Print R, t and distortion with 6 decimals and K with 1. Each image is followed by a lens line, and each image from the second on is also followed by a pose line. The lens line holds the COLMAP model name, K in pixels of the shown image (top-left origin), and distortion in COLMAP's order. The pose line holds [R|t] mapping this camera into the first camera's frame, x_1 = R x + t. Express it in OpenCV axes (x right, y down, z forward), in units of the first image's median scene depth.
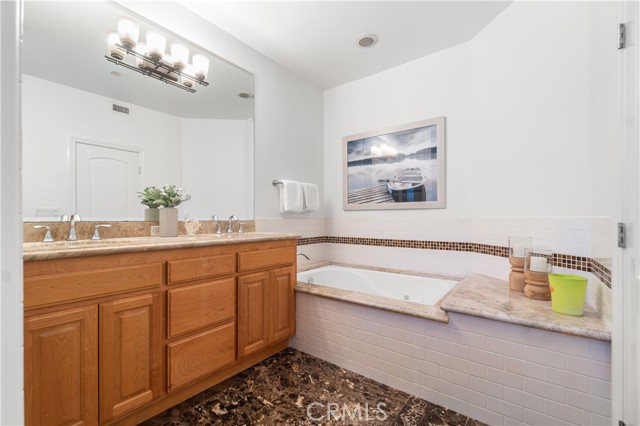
lens RADIAL K [[280.4, 0, 312.5], [0, 280.4, 215.2], [0, 0, 1]] dist [-0.003752, -0.000409]
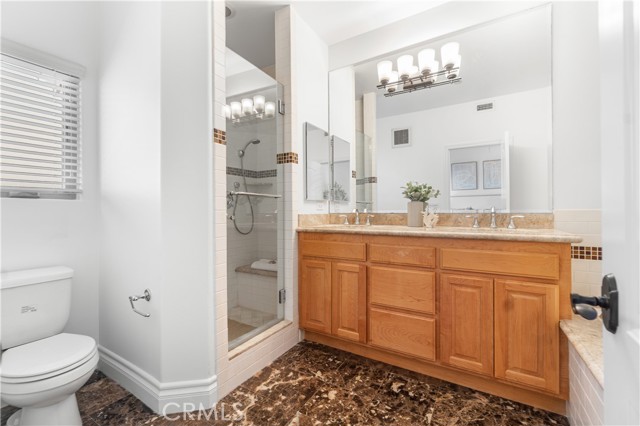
lens RADIAL K [[280.4, 0, 312.5], [0, 280.4, 215.2], [0, 0, 1]] dist [-0.003752, -0.000409]
pose [[0.095809, 0.003841, -0.995392, 0.638268], [0.010321, 0.999935, 0.004852, 0.019860], [0.995346, -0.010739, 0.095763, 0.518050]]
